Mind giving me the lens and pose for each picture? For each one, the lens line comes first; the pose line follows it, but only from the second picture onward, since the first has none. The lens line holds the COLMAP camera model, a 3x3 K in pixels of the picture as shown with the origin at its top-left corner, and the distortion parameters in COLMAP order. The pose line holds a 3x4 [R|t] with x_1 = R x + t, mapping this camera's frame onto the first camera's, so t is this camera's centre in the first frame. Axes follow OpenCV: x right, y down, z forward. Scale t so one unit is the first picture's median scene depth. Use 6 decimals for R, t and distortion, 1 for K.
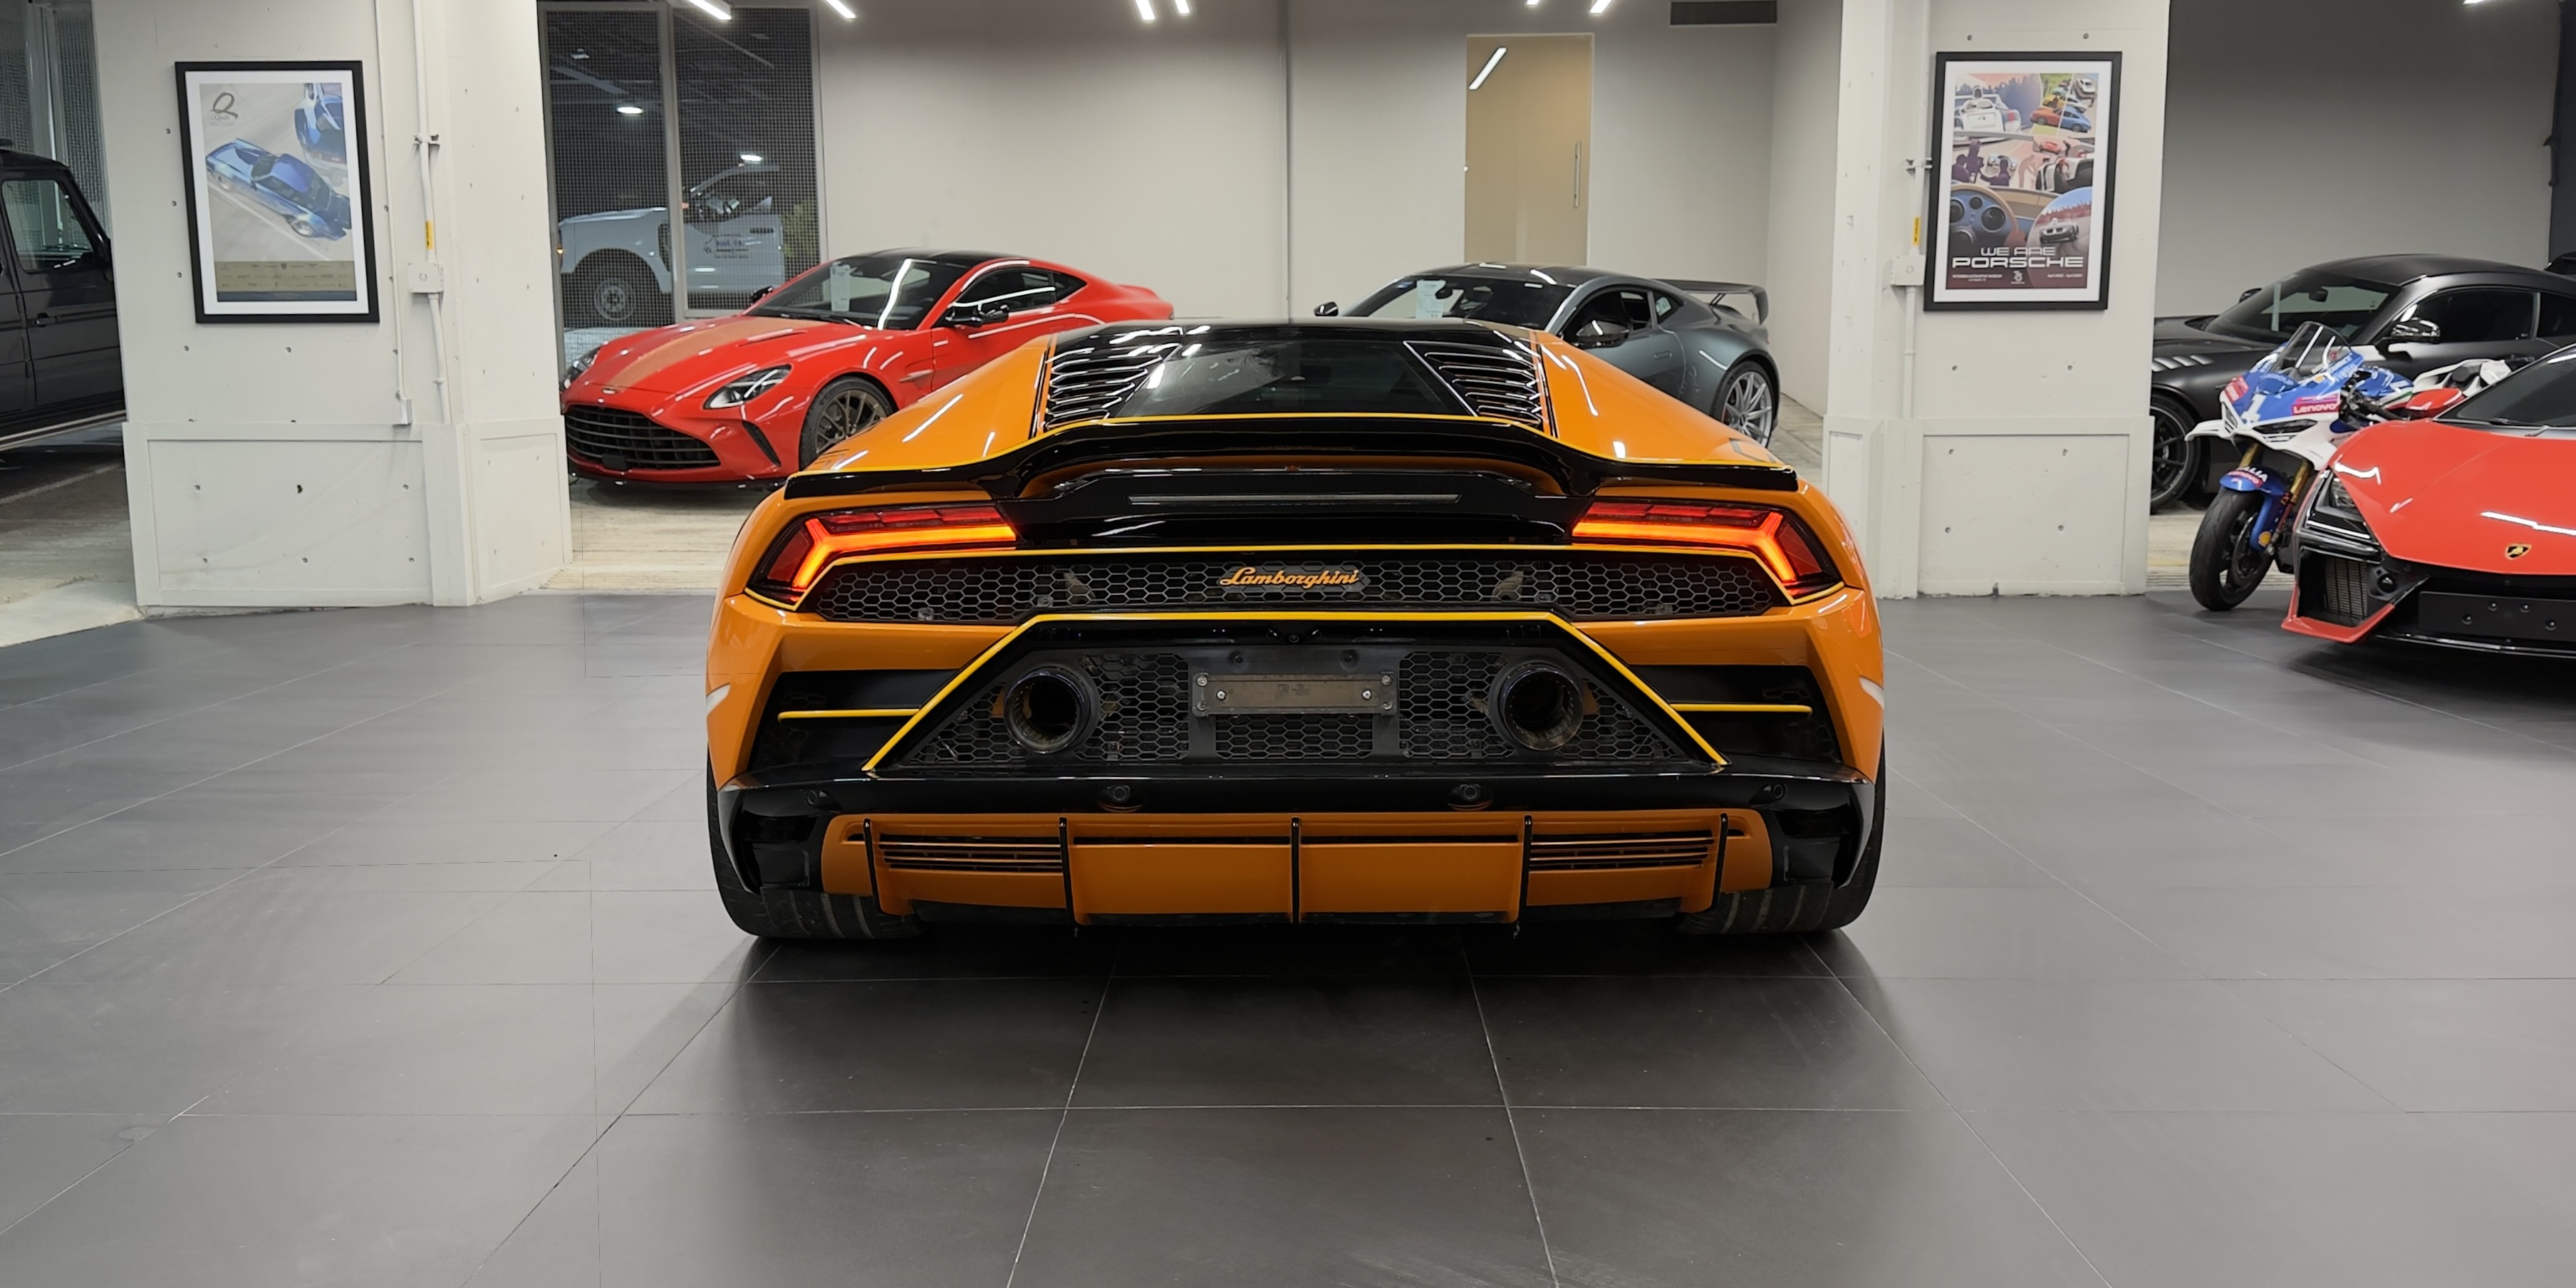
lens RADIAL K [[2077.9, 0, 1288.0], [0, 2077.9, 644.0], [0, 0, 1]] dist [0.005647, -0.007248]
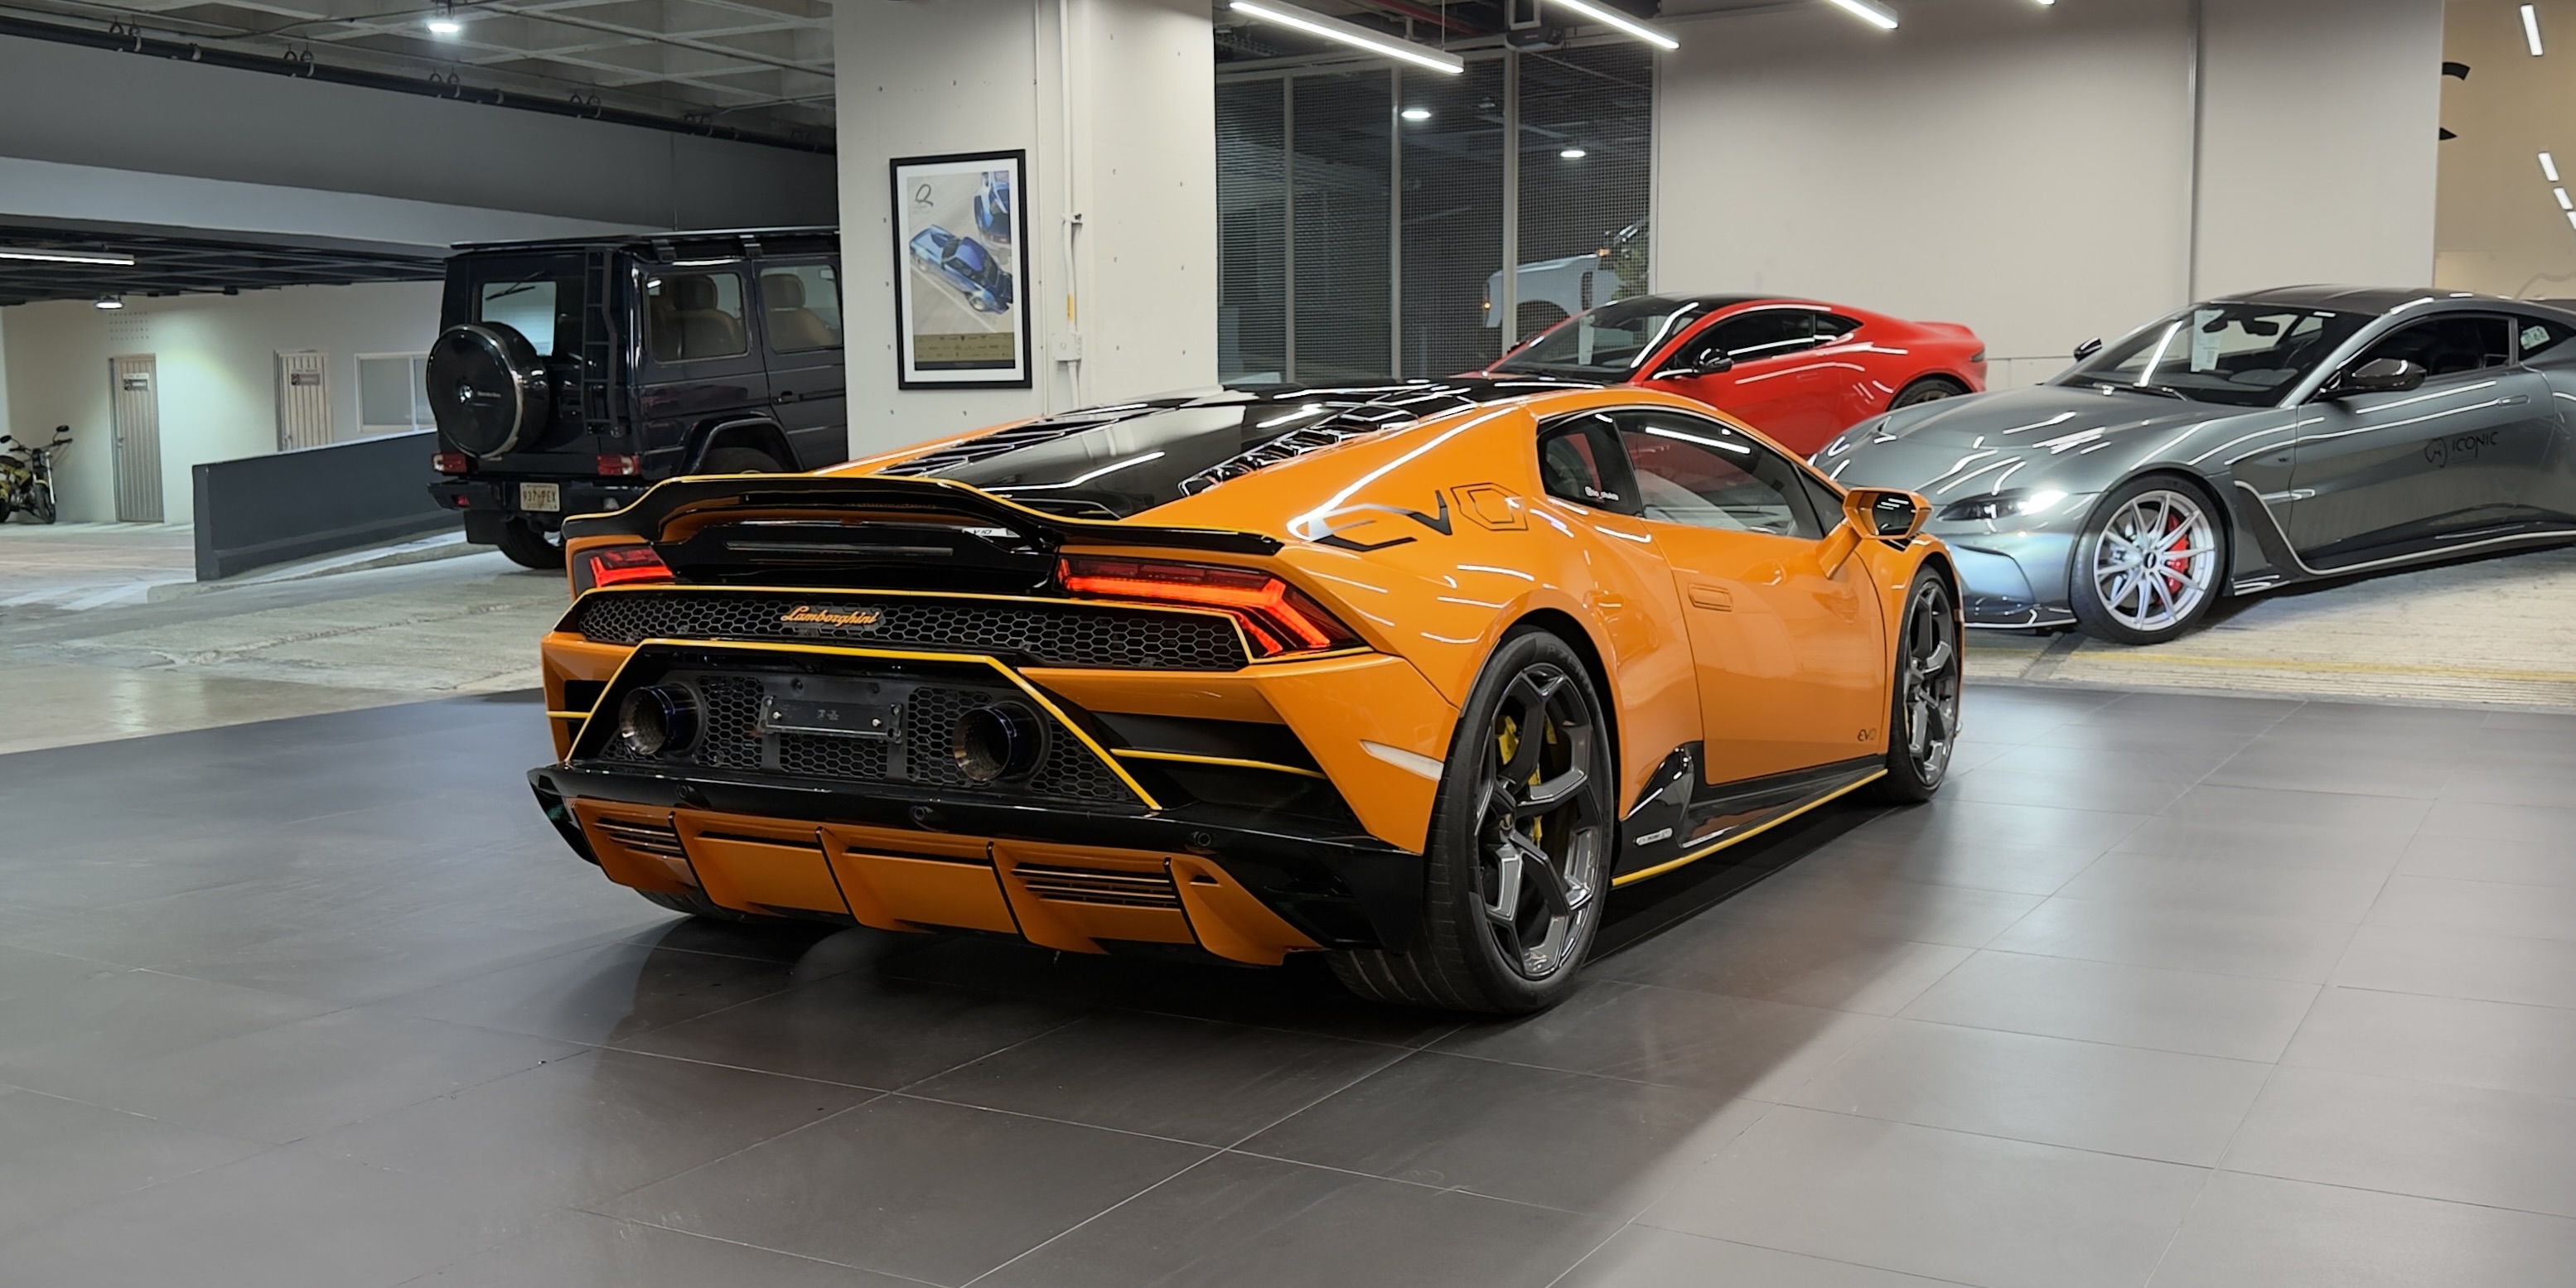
lens RADIAL K [[2304.5, 0, 1283.4], [0, 2304.5, 708.7], [0, 0, 1]] dist [0.123621, -0.009574]
pose [[0.872084, 0.058063, -0.485900, 0.290599], [-0.063046, 0.997992, 0.006101, -0.001646], [0.485278, 0.025313, 0.873993, 0.001862]]
